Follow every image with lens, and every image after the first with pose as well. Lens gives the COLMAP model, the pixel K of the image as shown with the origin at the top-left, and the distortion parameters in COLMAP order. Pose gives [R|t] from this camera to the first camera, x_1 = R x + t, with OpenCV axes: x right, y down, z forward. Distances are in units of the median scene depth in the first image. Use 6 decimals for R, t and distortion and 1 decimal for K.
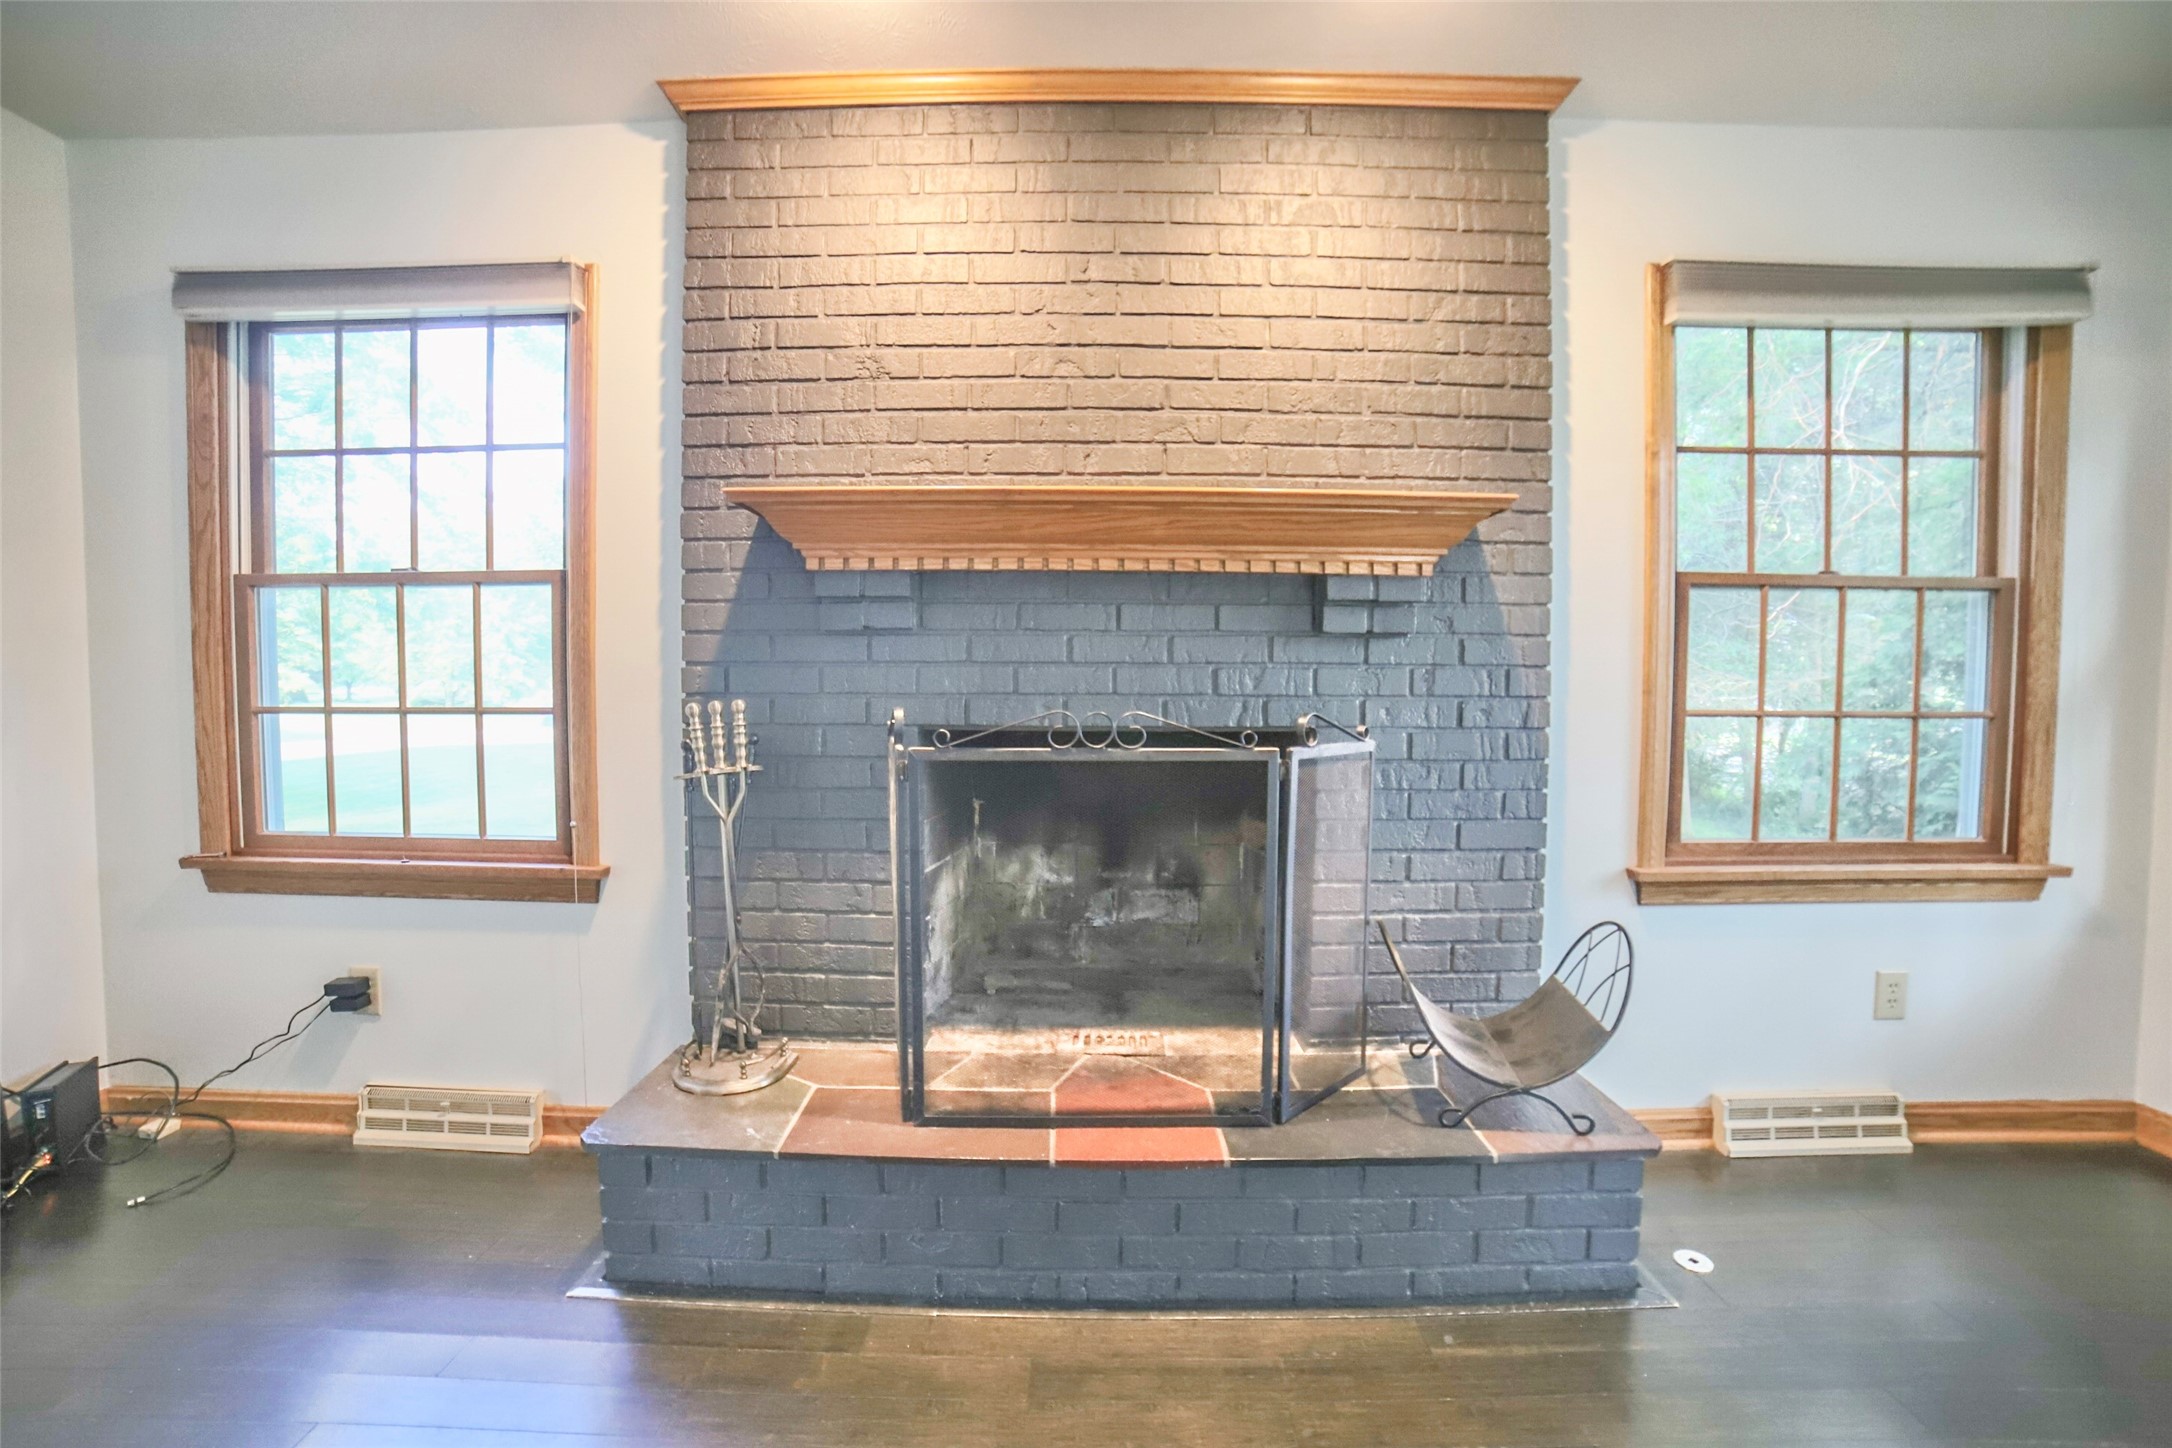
lens RADIAL K [[934.4, 0, 1086.0], [0, 934.4, 724.0], [0, 0, 1]] dist [-0.112120, 0.041059]
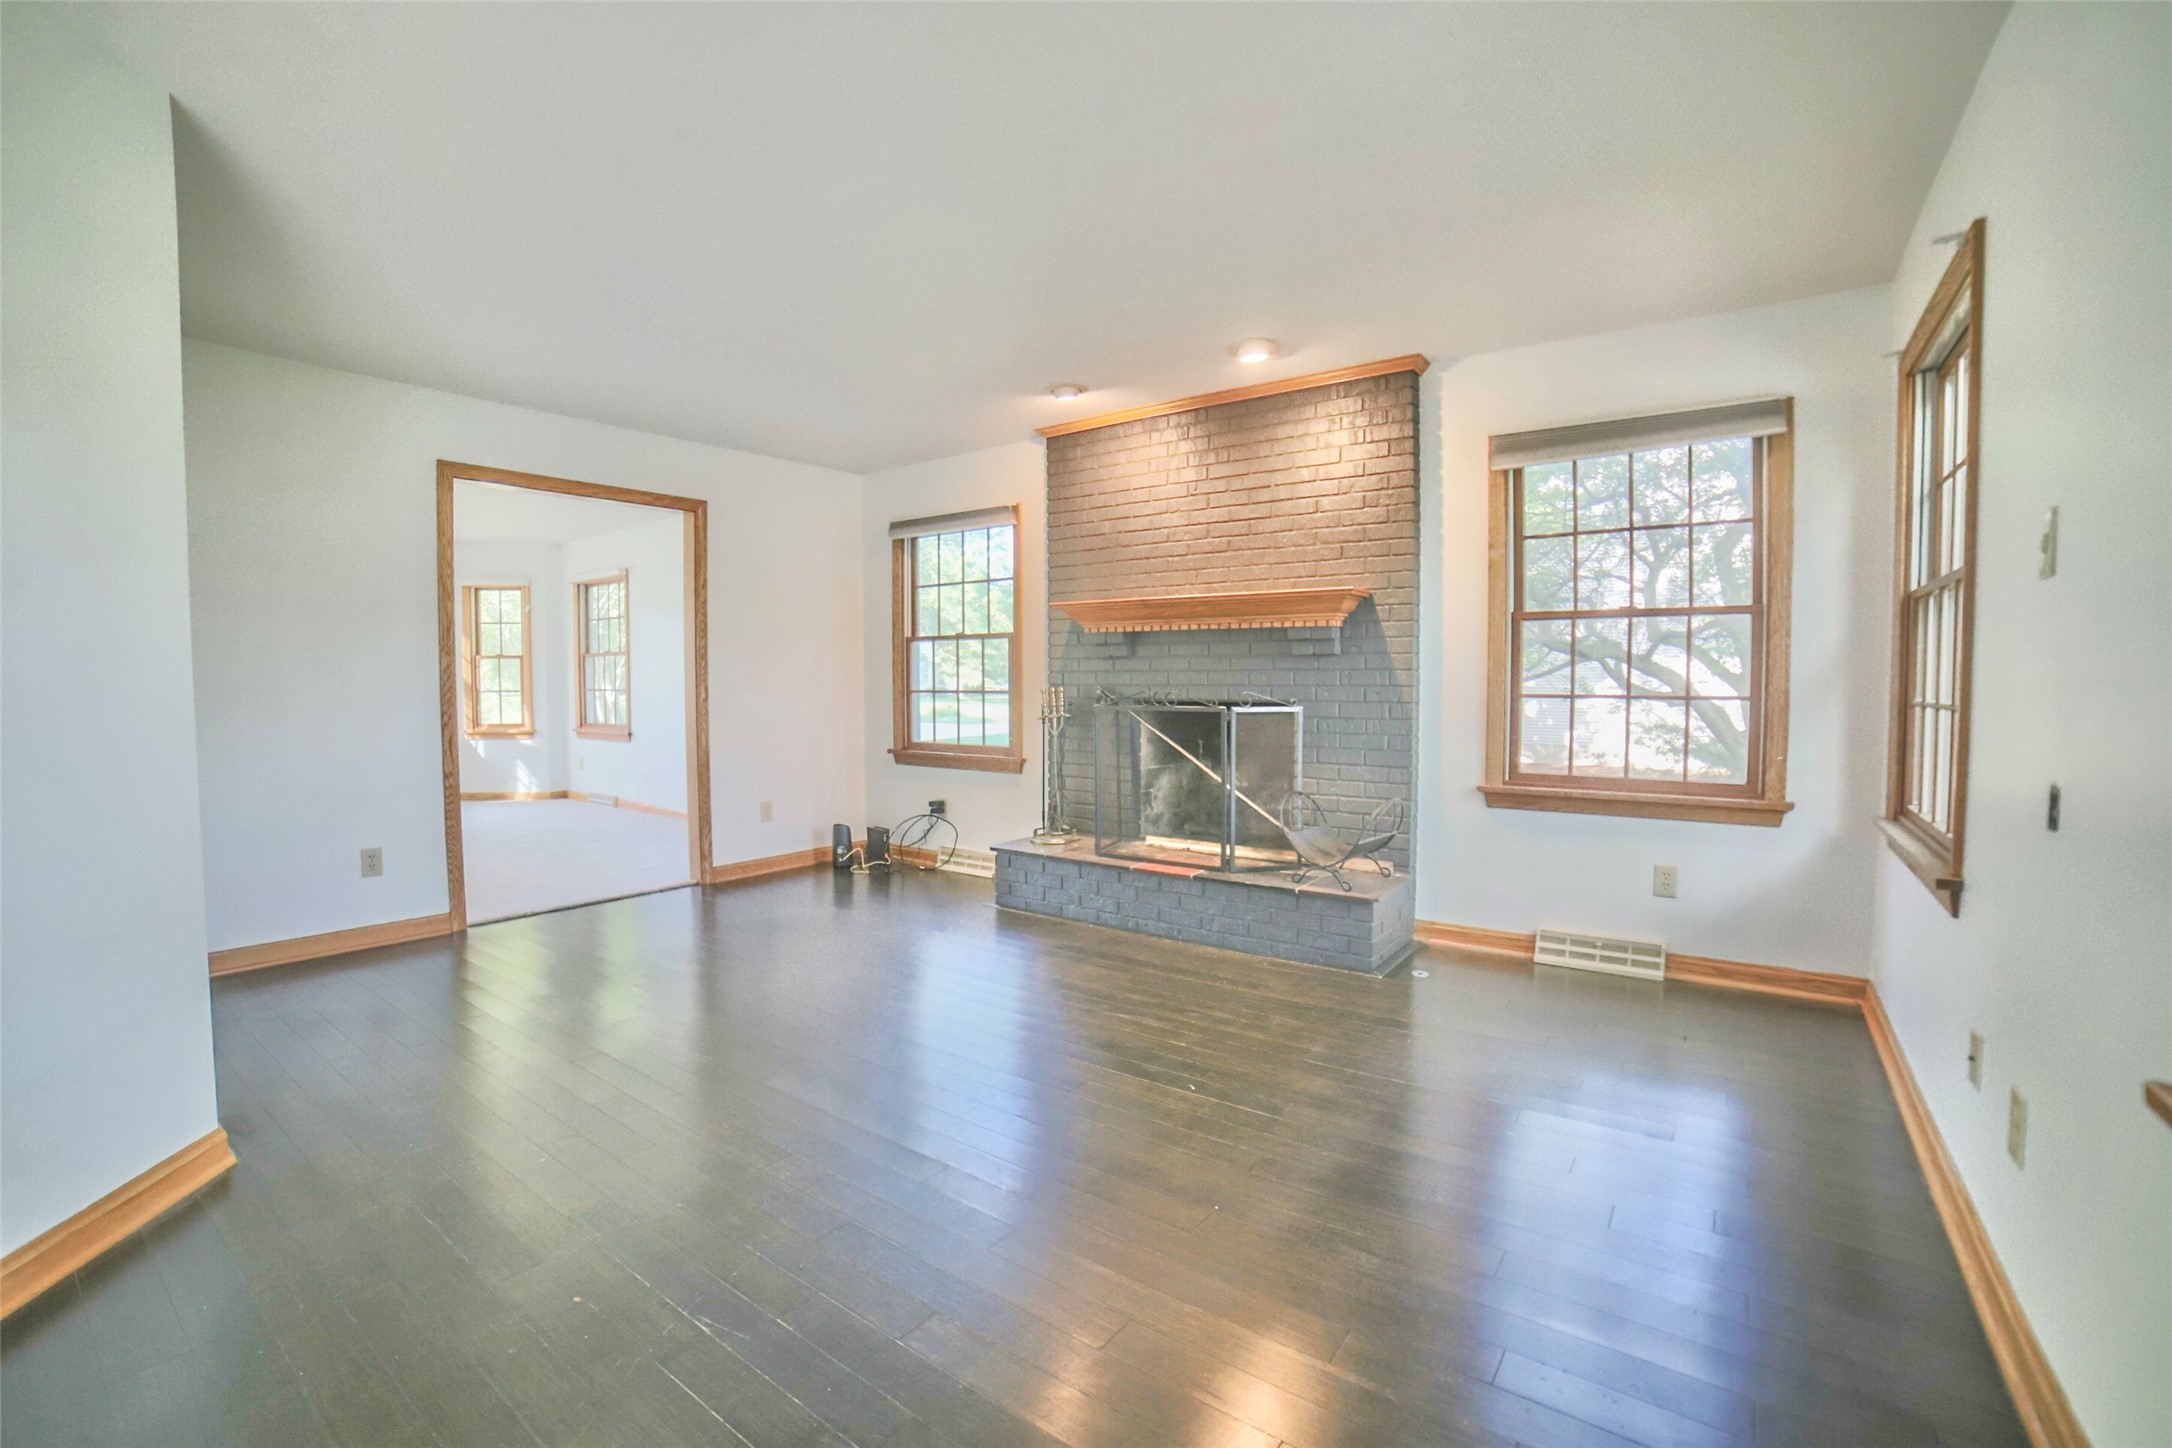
lens RADIAL K [[934.4, 0, 1086.0], [0, 934.4, 724.0], [0, 0, 1]] dist [-0.112120, 0.041059]
pose [[0.814750, 0.022910, -0.579360, 1.040316], [-0.022106, 0.999720, 0.008446, 0.045959], [0.579391, 0.005926, 0.815028, -0.914335]]
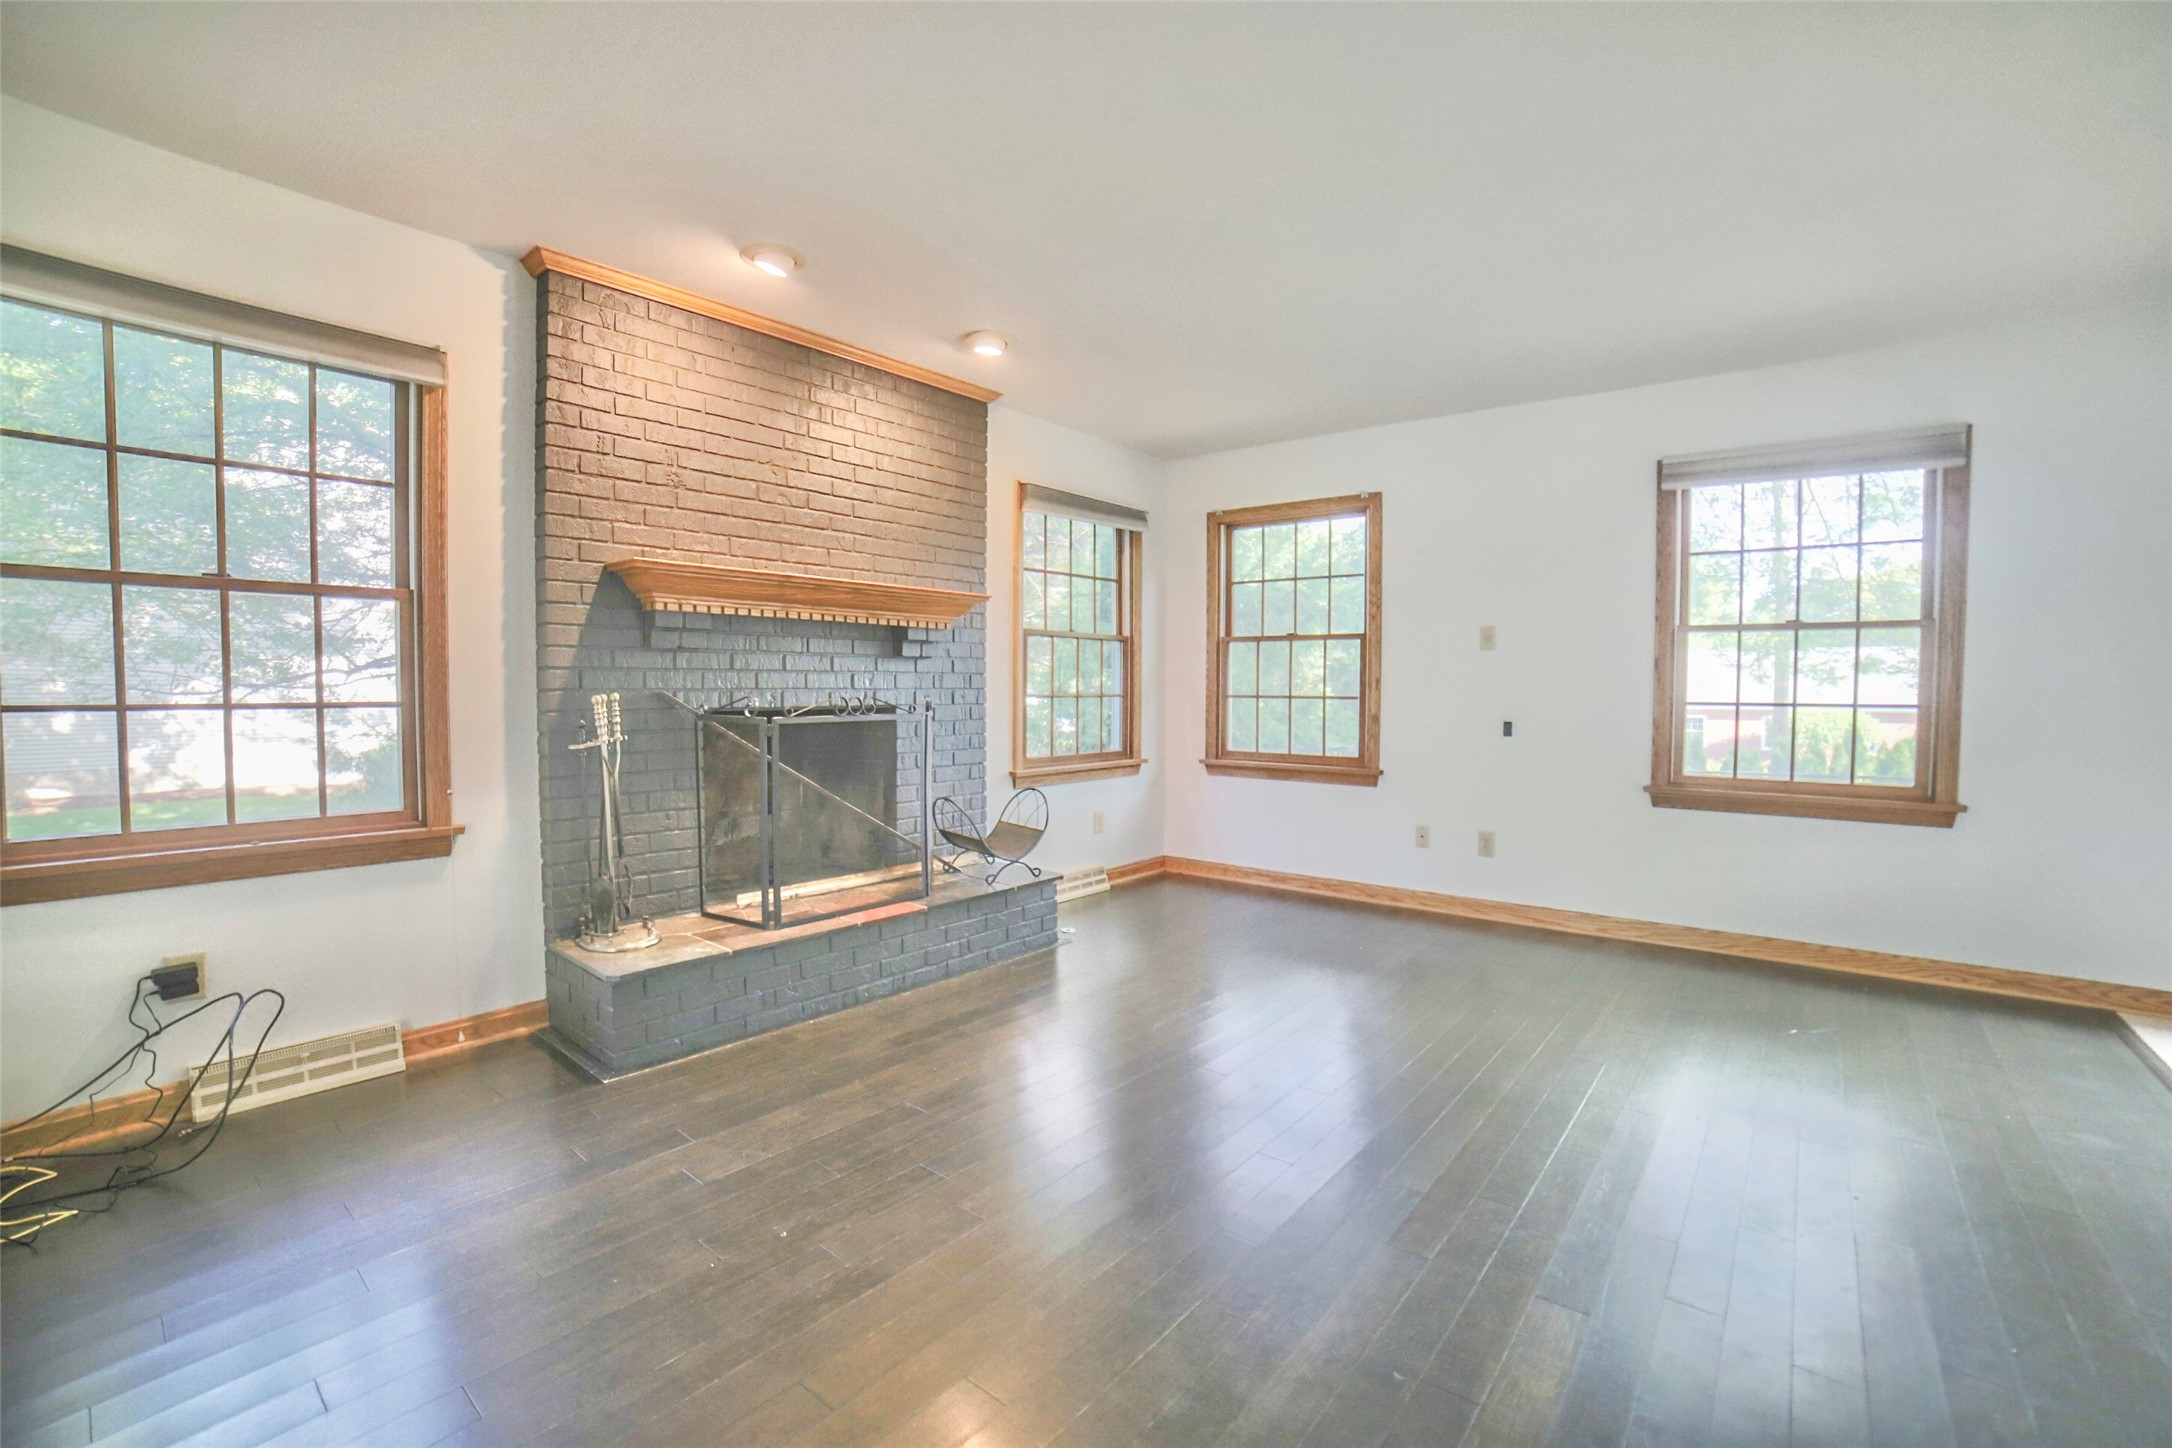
lens RADIAL K [[934.4, 0, 1086.0], [0, 934.4, 724.0], [0, 0, 1]] dist [-0.112120, 0.041059]
pose [[0.627863, -0.032515, 0.777644, -0.979142], [0.032760, 0.999346, 0.015335, 0.024927], [-0.777634, 0.015848, 0.628518, -0.498251]]
